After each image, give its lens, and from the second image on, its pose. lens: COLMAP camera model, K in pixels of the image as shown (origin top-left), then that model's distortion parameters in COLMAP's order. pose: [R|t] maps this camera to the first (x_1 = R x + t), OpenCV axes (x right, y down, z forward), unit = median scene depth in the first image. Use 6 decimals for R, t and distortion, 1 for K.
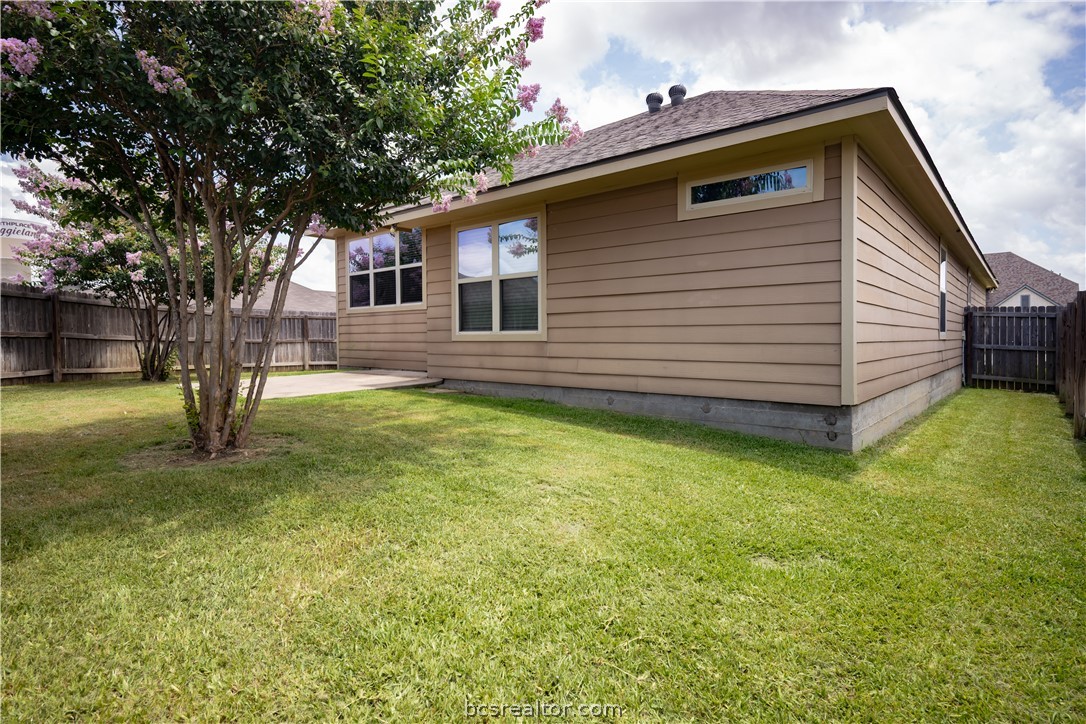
lens RADIAL K [[565.4, 0, 543.0], [0, 565.4, 362.0], [0, 0, 1]] dist [-0.001355, -0.000194]
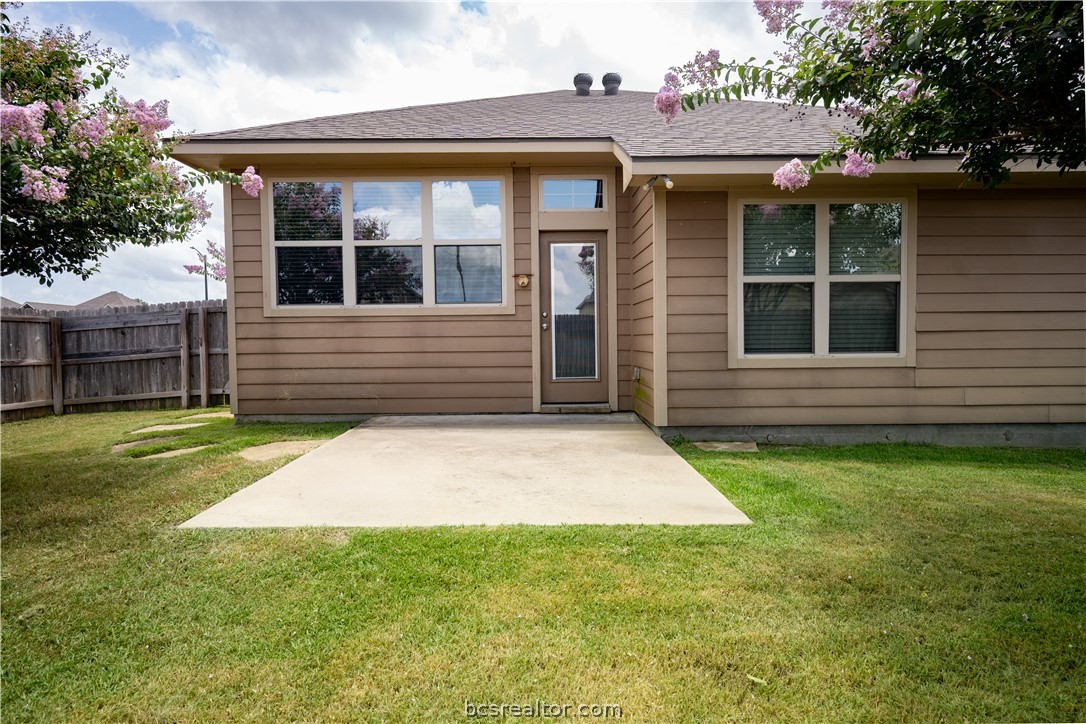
lens RADIAL K [[565.4, 0, 543.0], [0, 565.4, 362.0], [0, 0, 1]] dist [-0.001355, -0.000194]
pose [[0.755196, -0.031902, 0.654723, -0.784679], [0.033905, 0.999379, 0.009588, -0.060307], [-0.654622, 0.014958, 0.755808, 0.666435]]
